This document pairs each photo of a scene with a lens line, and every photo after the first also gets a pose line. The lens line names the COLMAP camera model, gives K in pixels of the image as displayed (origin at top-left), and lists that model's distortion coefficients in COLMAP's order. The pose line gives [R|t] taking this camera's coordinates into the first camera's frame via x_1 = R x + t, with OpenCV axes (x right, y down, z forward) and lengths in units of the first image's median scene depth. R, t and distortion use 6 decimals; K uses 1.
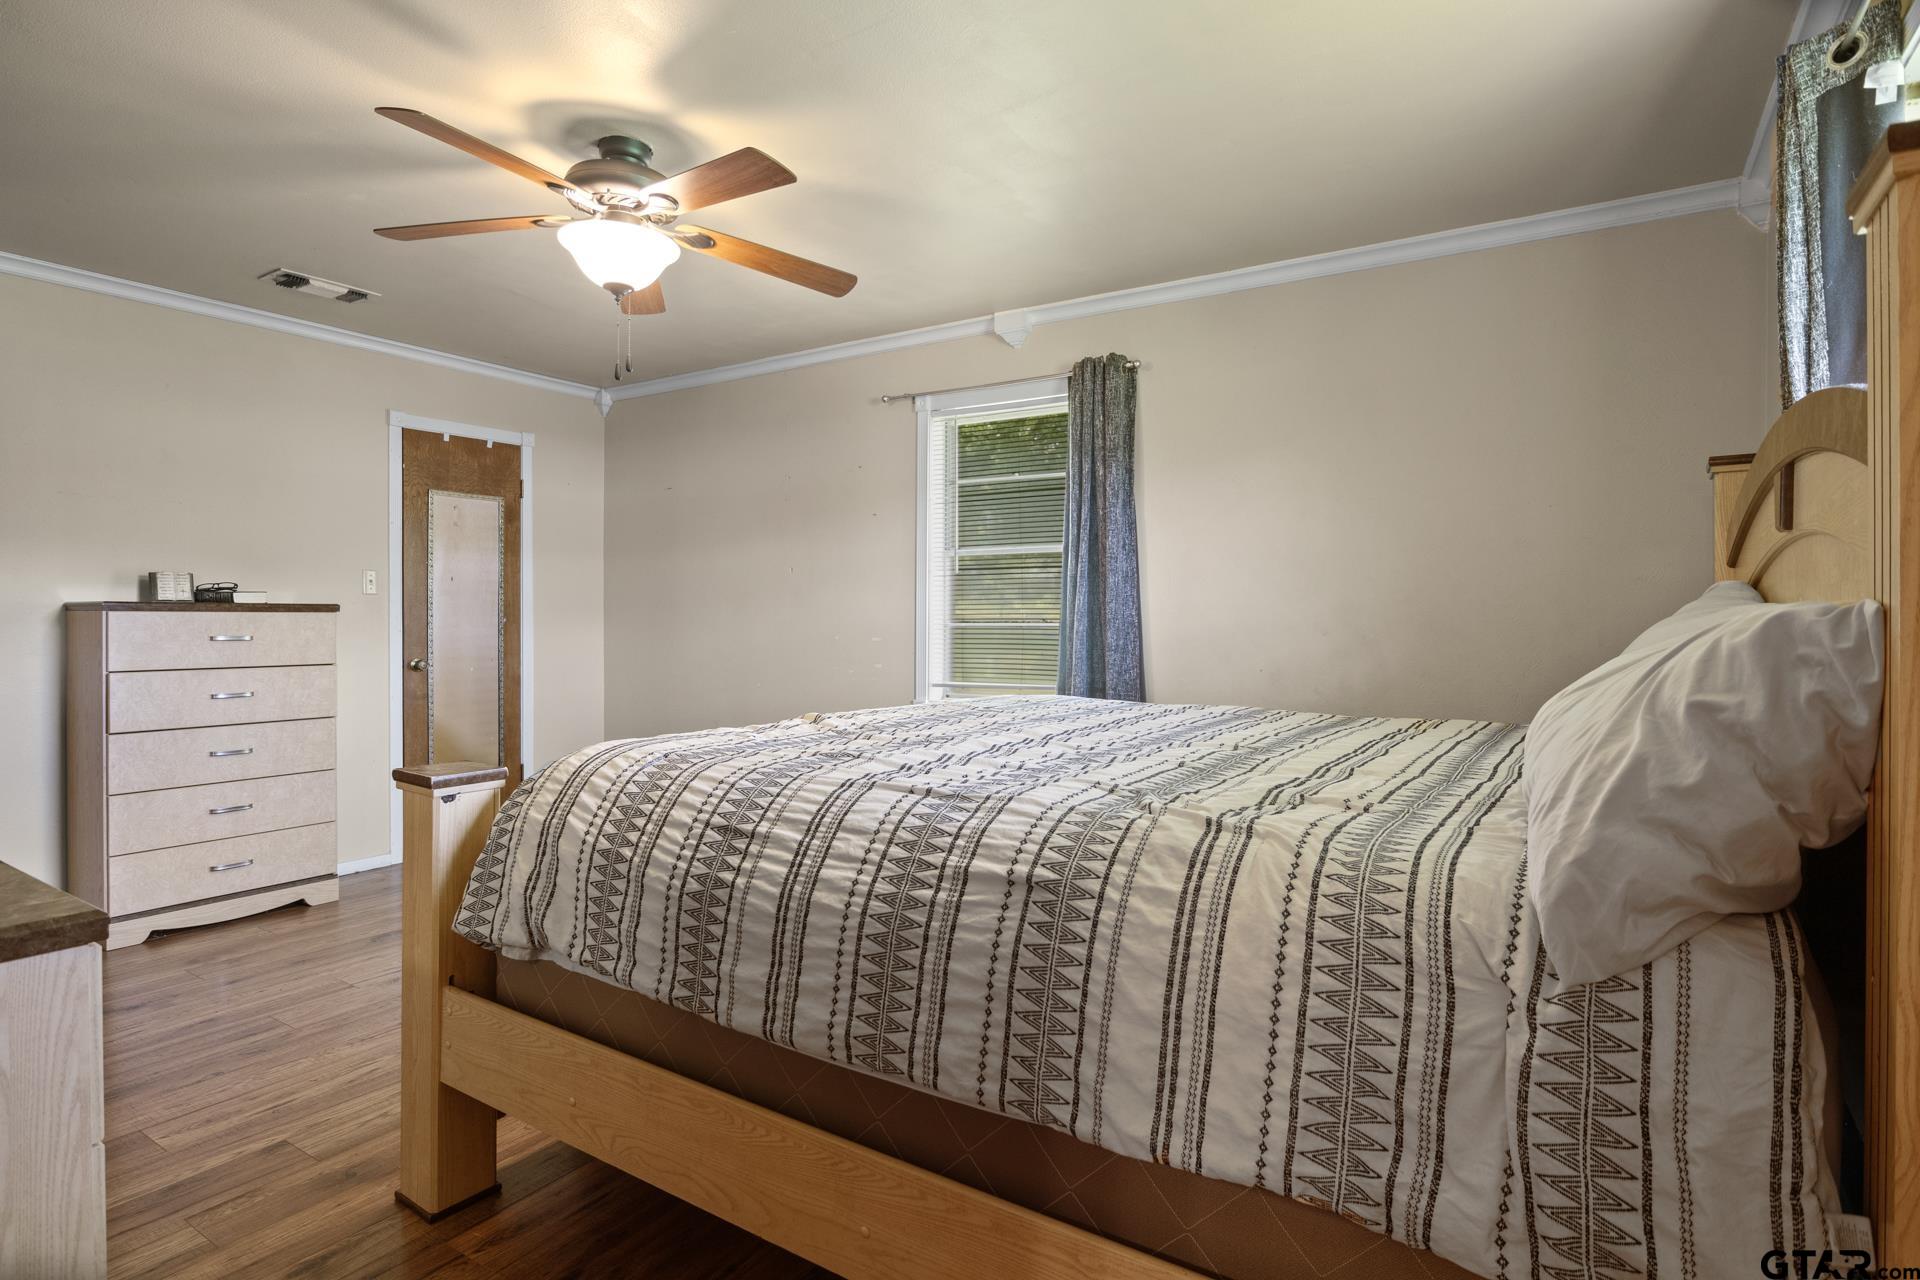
lens RADIAL K [[996.0, 0, 974.8], [0, 996.0, 609.2], [0, 0, 1]] dist [-0.014091, 0.002755]
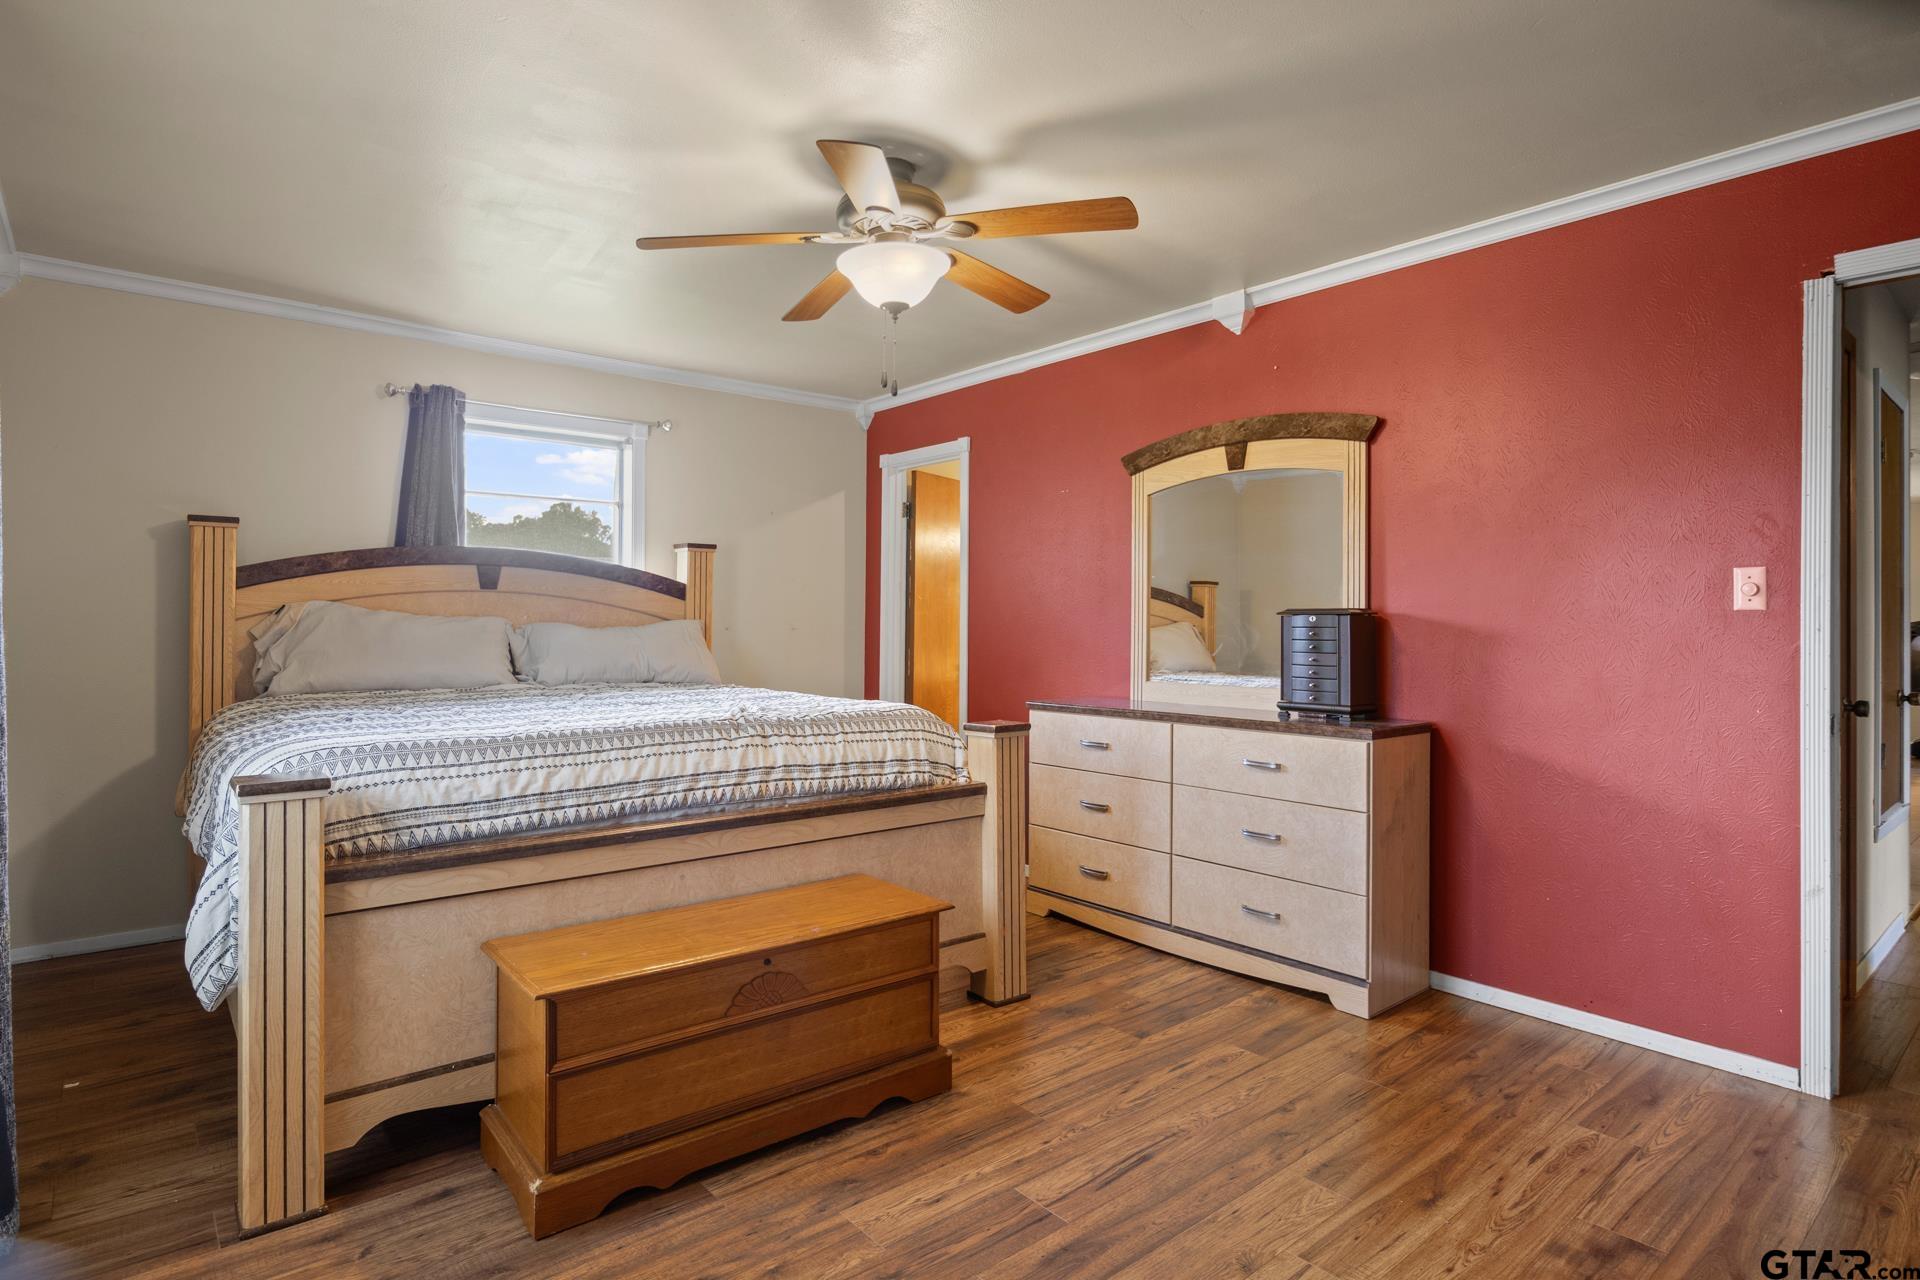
lens RADIAL K [[996.0, 0, 963.6], [0, 996.0, 625.2], [0, 0, 1]] dist [-0.014091, 0.002755]
pose [[-0.954198, -0.008147, 0.299065, -0.745210], [-0.007815, 0.999967, 0.002305, 0.002588], [-0.299074, -0.000137, -0.954230, 1.985369]]
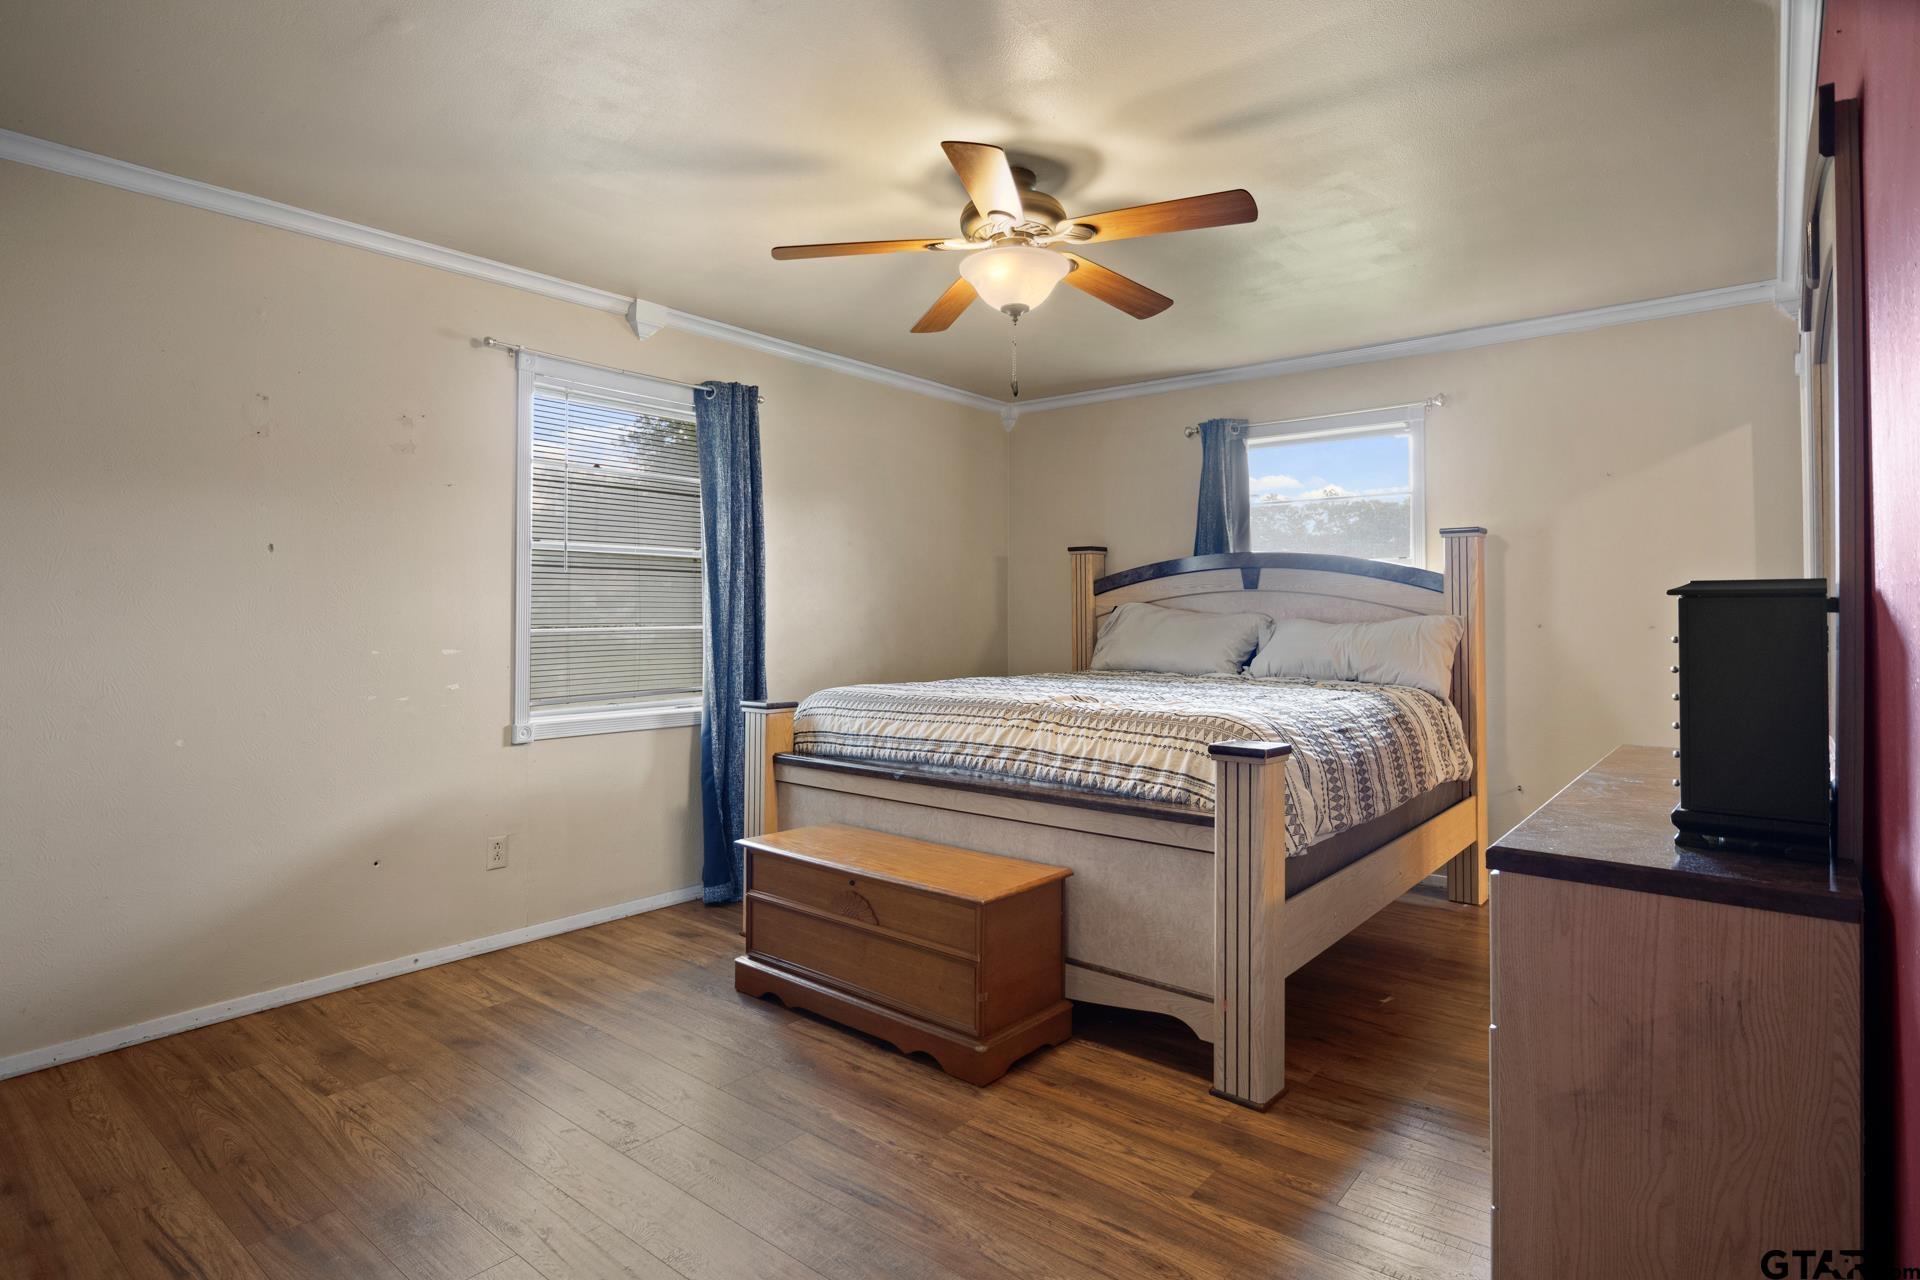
lens RADIAL K [[996.0, 0, 956.6], [0, 996.0, 607.0], [0, 0, 1]] dist [-0.014091, 0.002755]
pose [[0.114285, 0.006561, 0.993426, -1.419147], [-0.002331, 0.999977, -0.006336, -0.000902], [-0.993445, -0.001592, 0.114298, 0.961844]]
